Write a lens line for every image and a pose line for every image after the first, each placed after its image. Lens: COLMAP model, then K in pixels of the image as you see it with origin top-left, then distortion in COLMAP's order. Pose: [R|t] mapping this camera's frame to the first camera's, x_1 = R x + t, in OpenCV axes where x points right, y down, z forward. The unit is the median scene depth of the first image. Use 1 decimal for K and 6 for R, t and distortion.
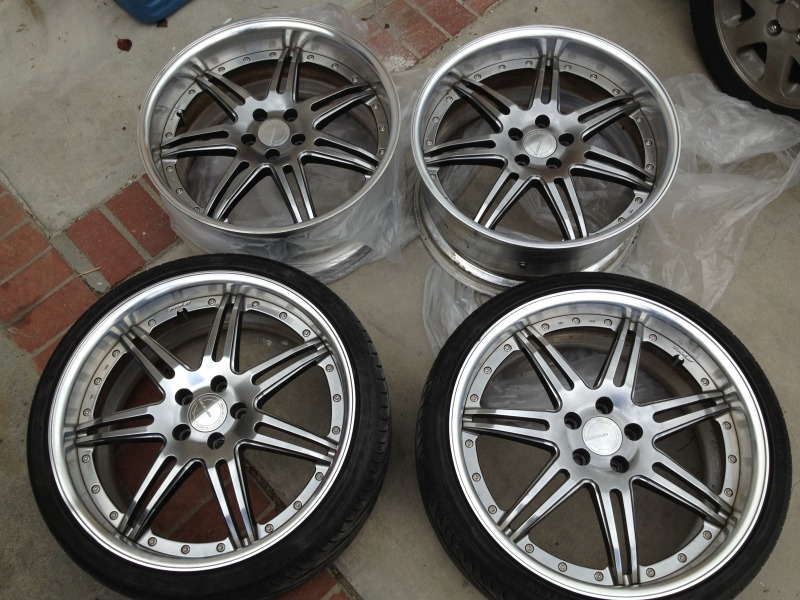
lens RADIAL K [[765.7, 0, 379.6], [0, 765.7, 269.6], [0, 0, 1]] dist [0.103181, -0.281206]
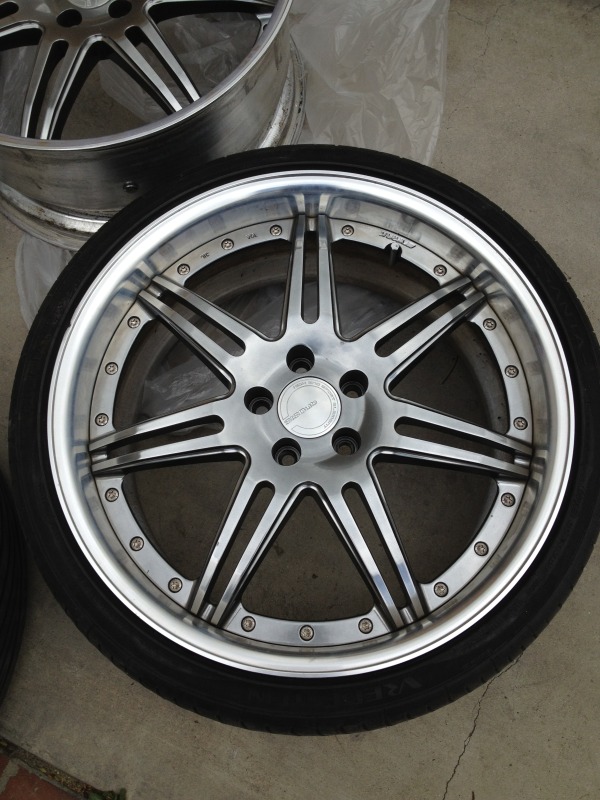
lens RADIAL K [[784.4, 0, 300.4], [0, 784.4, 368.5], [0, 0, 1]] dist [0.003069, -0.008487]
pose [[0.933558, -0.336595, 0.123181, 0.200670], [0.317661, 0.936165, 0.150618, 0.084349], [-0.166015, -0.101480, 0.980888, 0.367250]]
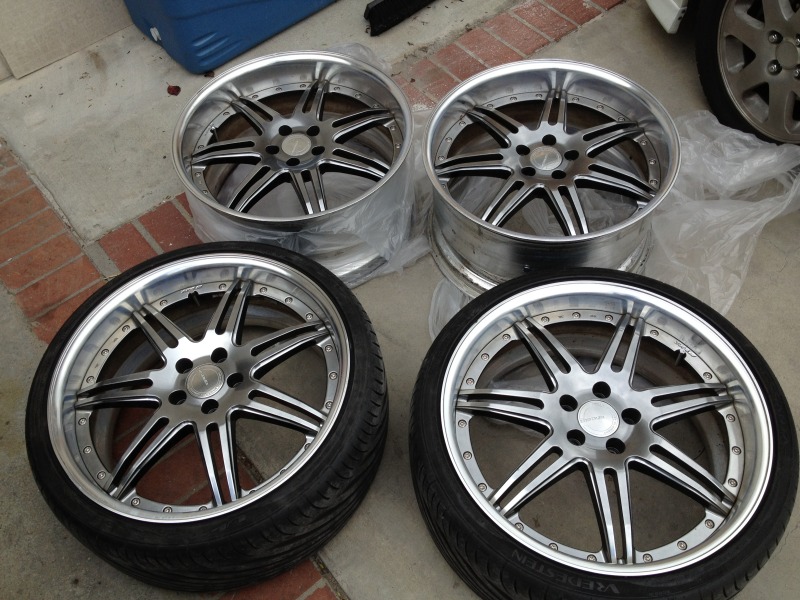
lens RADIAL K [[765.7, 0, 379.6], [0, 765.7, 269.6], [0, 0, 1]] dist [0.103181, -0.281206]
pose [[0.996648, 0.041317, -0.070603, 0.068842], [-0.054743, 0.978200, -0.200320, 0.225025], [0.060787, 0.203514, 0.977183, -0.006924]]
